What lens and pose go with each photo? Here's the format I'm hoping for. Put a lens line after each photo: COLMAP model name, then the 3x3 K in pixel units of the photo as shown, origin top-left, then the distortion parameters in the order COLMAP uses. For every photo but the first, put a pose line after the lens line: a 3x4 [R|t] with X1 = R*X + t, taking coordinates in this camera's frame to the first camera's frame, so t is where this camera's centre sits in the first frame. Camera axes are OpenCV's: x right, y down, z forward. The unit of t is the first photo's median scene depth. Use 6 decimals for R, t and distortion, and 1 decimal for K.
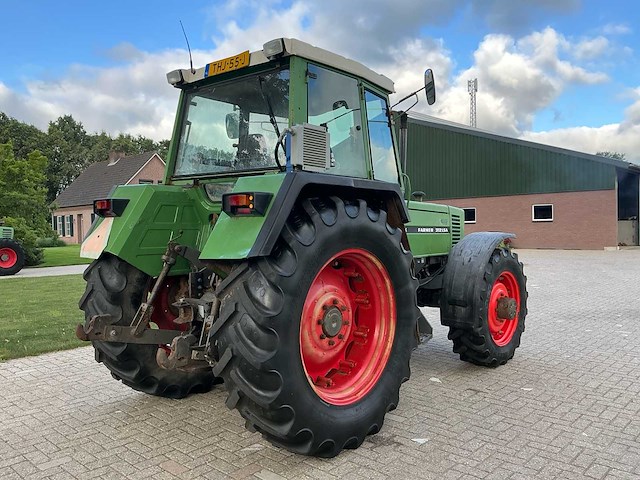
lens RADIAL K [[534.9, 0, 323.8], [0, 534.9, 241.8], [0, 0, 1]] dist [0.064917, -0.098231]
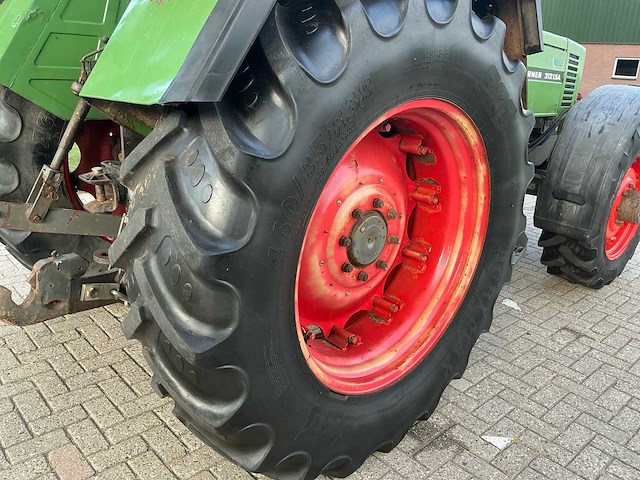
lens RADIAL K [[534.9, 0, 320.2], [0, 534.9, 238.8], [0, 0, 1]] dist [0.064917, -0.098231]
pose [[0.993619, 0.094903, -0.060951, 0.001242], [-0.074086, 0.956622, 0.281754, 0.003874], [0.085047, -0.275441, 0.957549, 0.477917]]
